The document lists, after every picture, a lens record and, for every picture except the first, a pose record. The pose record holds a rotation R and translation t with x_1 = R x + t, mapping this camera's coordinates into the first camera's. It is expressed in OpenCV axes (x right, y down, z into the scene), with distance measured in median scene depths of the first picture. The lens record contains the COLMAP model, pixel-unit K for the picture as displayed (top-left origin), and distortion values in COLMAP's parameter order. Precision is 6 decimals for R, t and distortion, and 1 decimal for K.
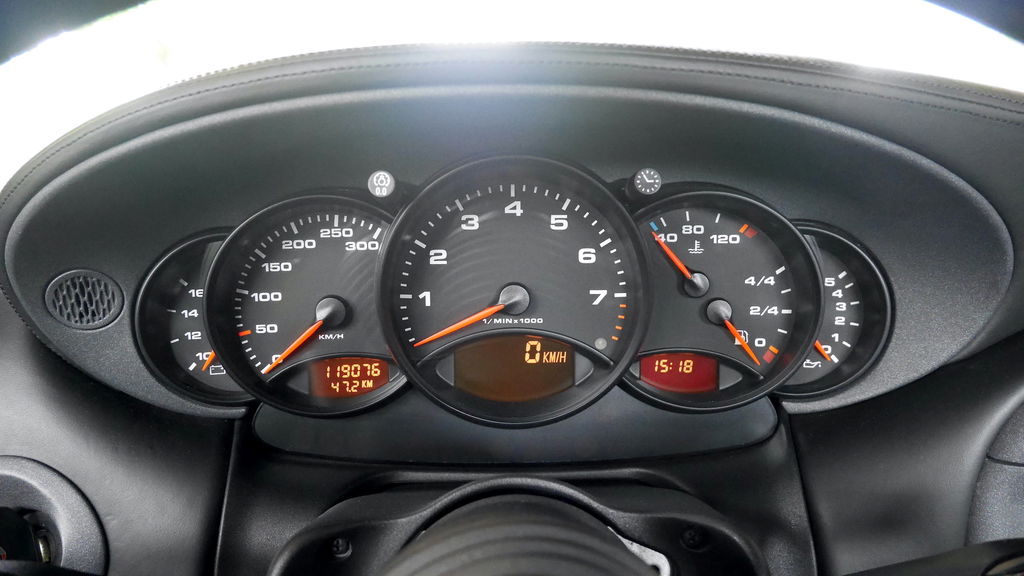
lens RADIAL K [[826.7, 0, 514.5], [0, 826.7, 285.6], [0, 0, 1]] dist [-0.065386, 0.004710]
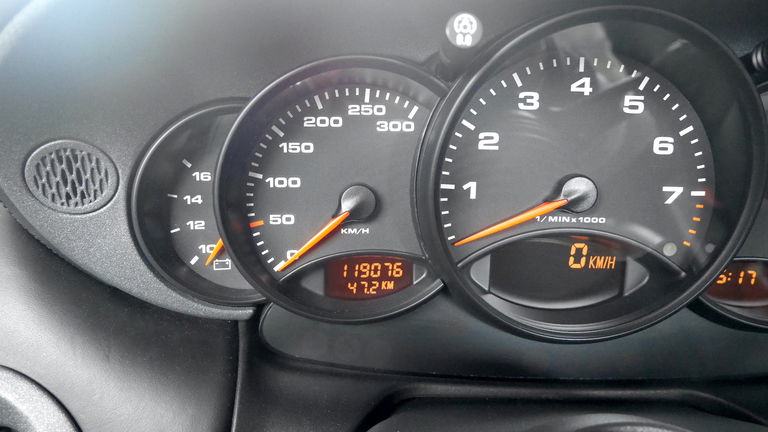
lens RADIAL K [[620.1, 0, 381.1], [0, 620.1, 222.3], [0, 0, 1]] dist [-0.065386, 0.004710]
pose [[0.998791, 0.032757, -0.036656, -0.175283], [-0.031175, 0.998592, 0.042923, 0.024478], [0.038010, -0.041729, 0.998406, 0.358403]]
